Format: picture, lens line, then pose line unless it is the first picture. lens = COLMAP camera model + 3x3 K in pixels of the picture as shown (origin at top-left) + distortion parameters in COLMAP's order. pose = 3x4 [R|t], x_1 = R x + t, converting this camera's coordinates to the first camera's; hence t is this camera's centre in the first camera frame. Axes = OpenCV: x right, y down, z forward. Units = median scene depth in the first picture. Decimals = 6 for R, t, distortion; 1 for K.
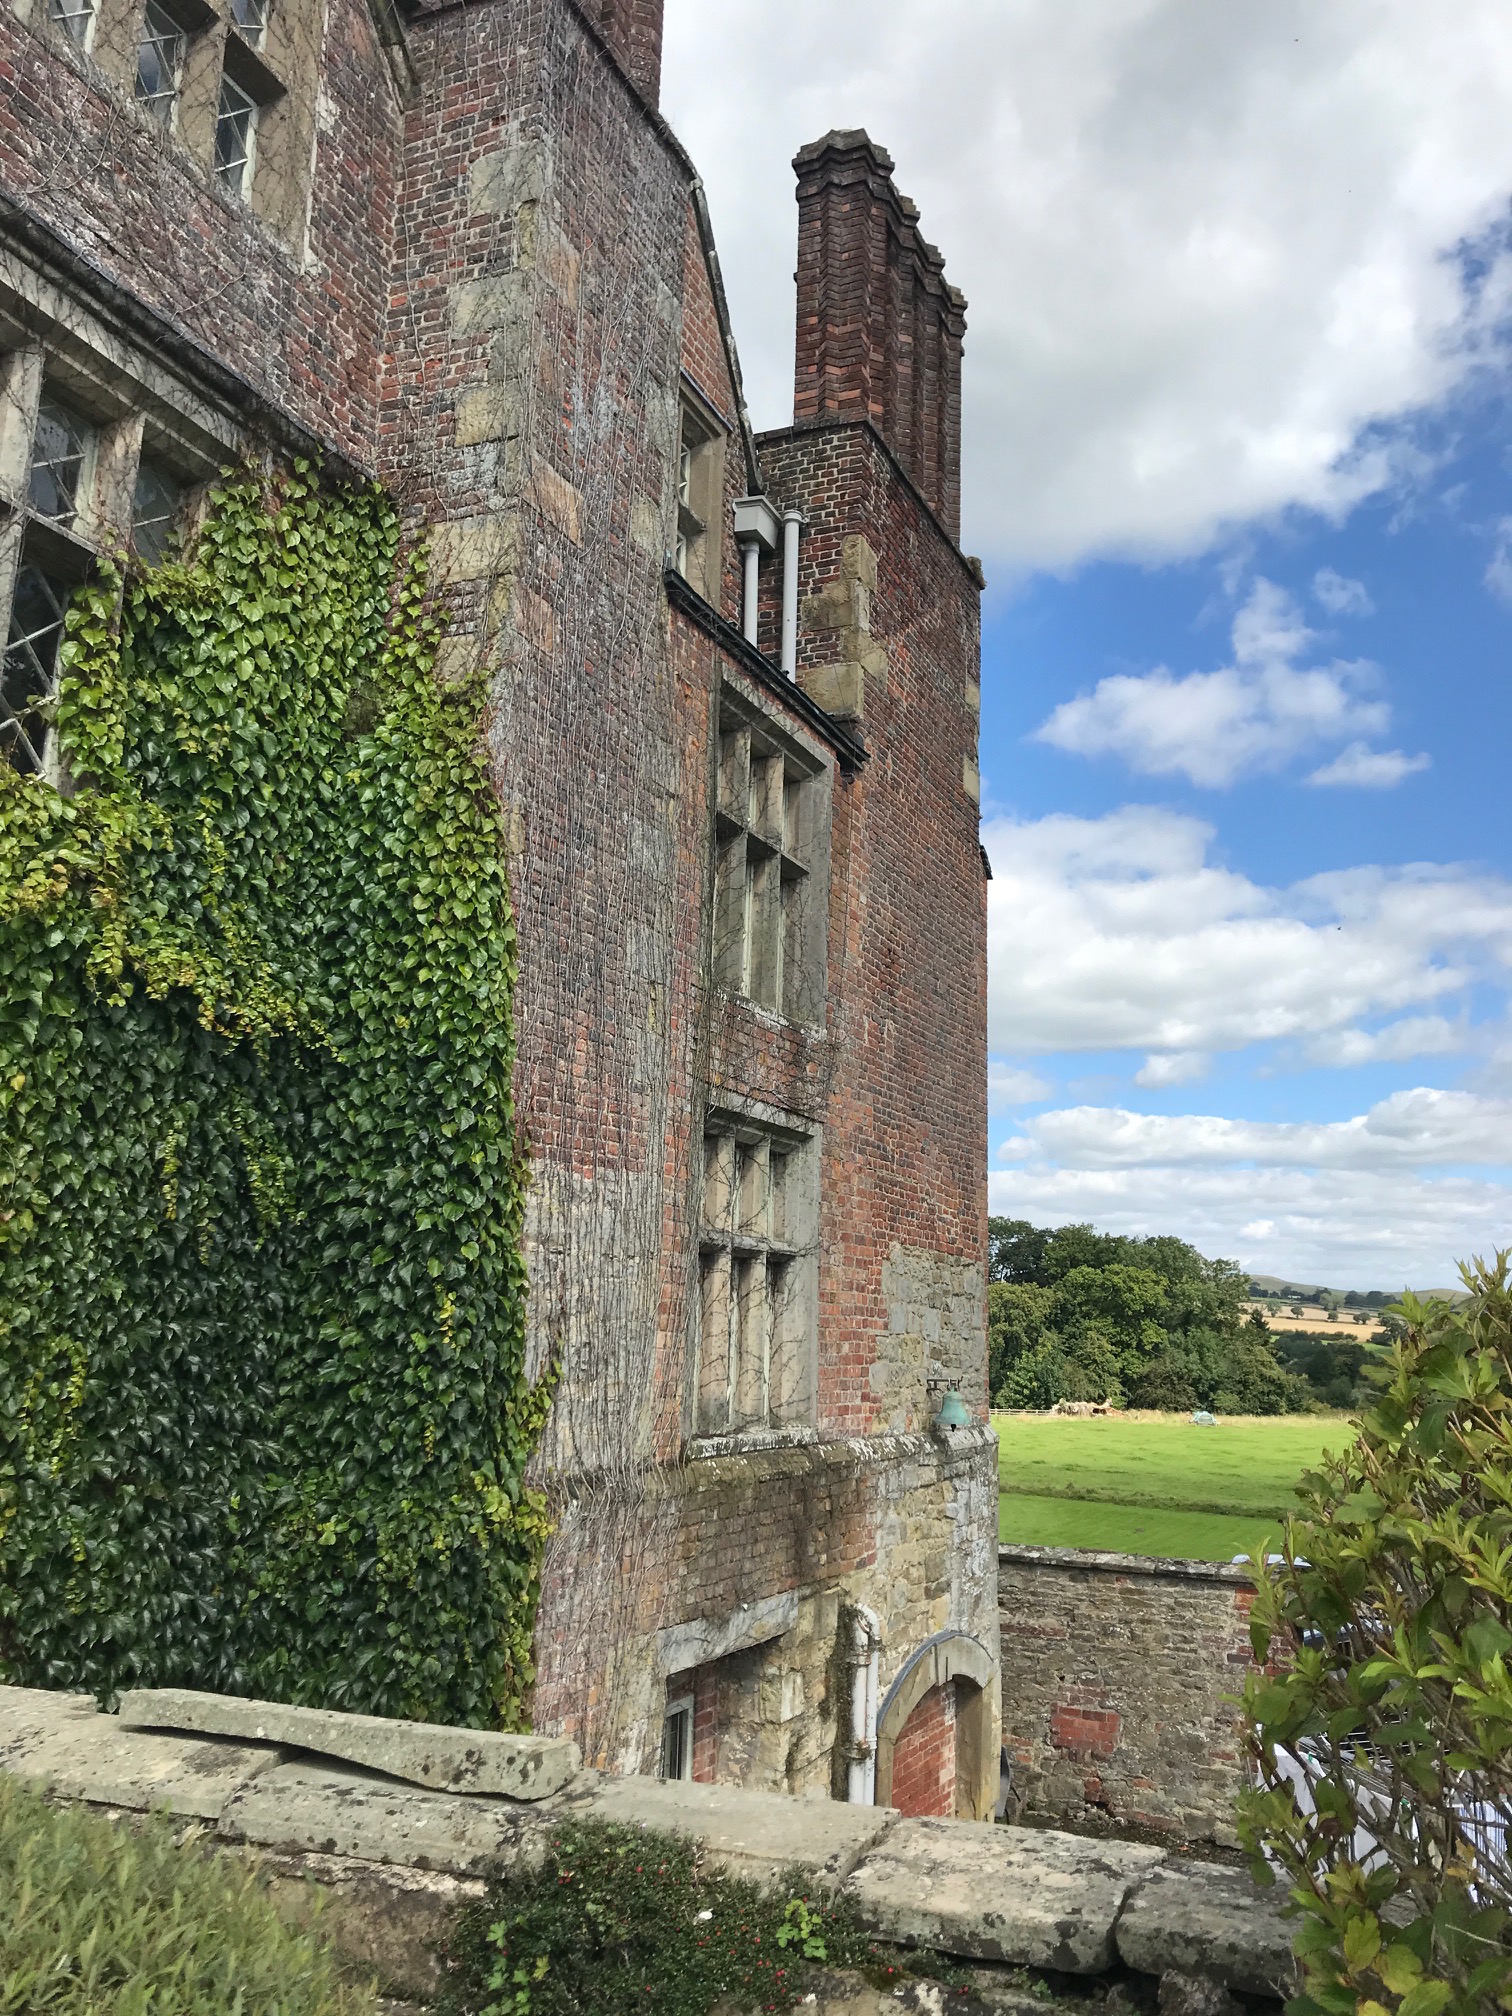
lens RADIAL K [[1616.6, 0, 756.0], [0, 1616.6, 1008.0], [0, 0, 1]] dist [0.052952, -0.000614]
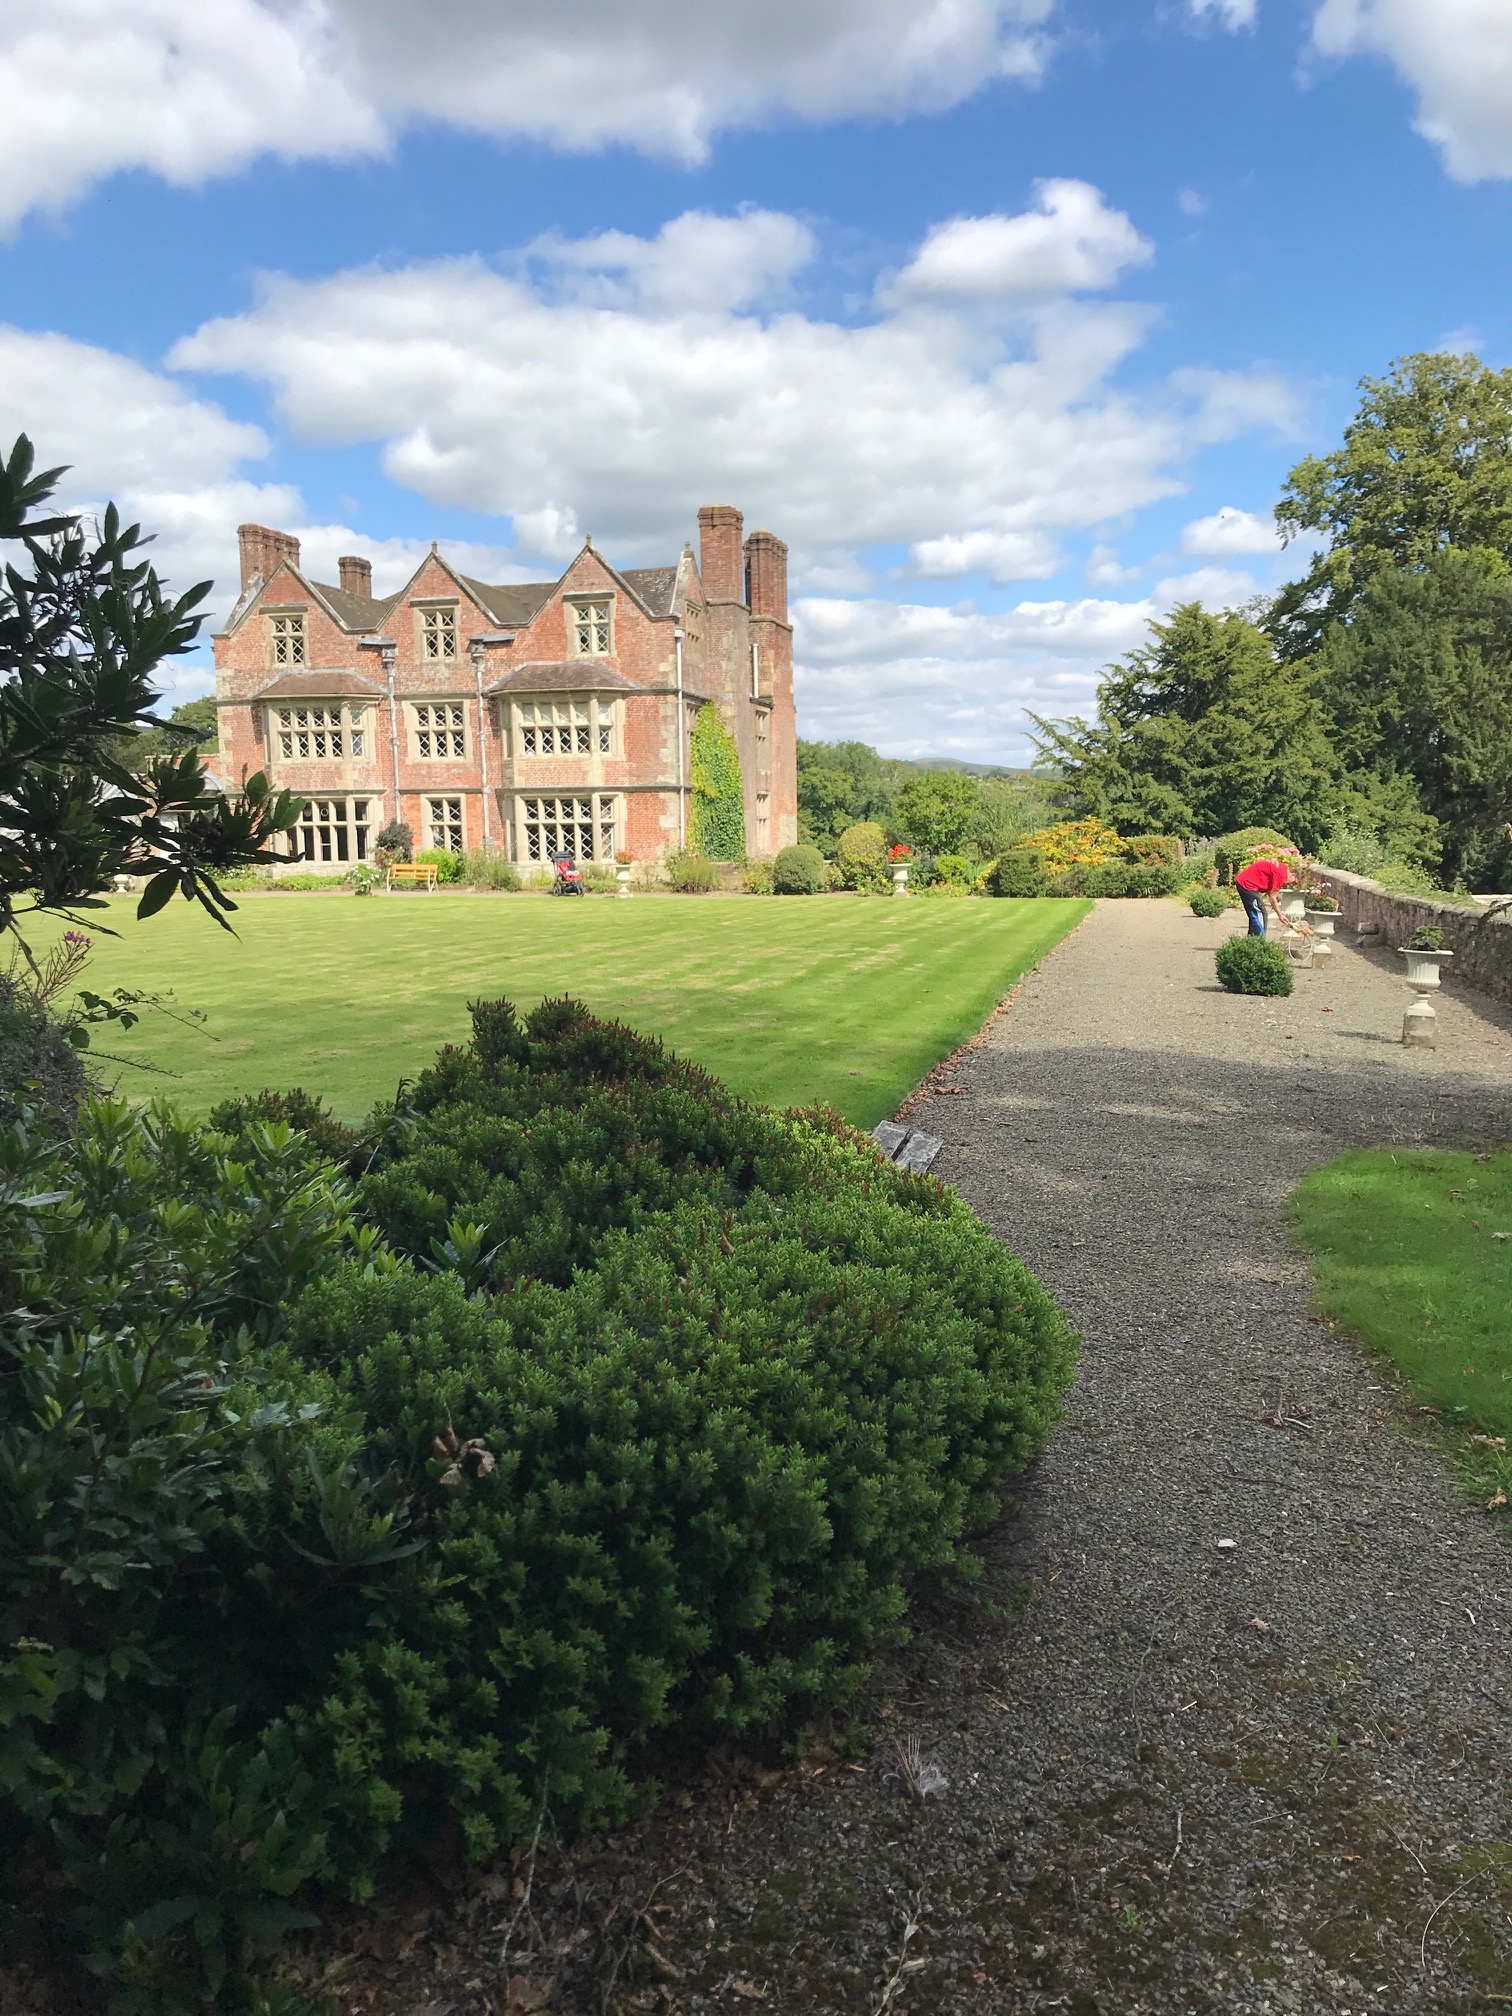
lens RADIAL K [[1616.6, 0, 756.0], [0, 1616.6, 1008.0], [0, 0, 1]] dist [0.052952, -0.000614]
pose [[0.982638, -0.063514, 0.174324, -0.787433], [0.007485, 0.952386, 0.304803, -0.699978], [-0.185383, -0.298206, 0.936326, -3.301097]]
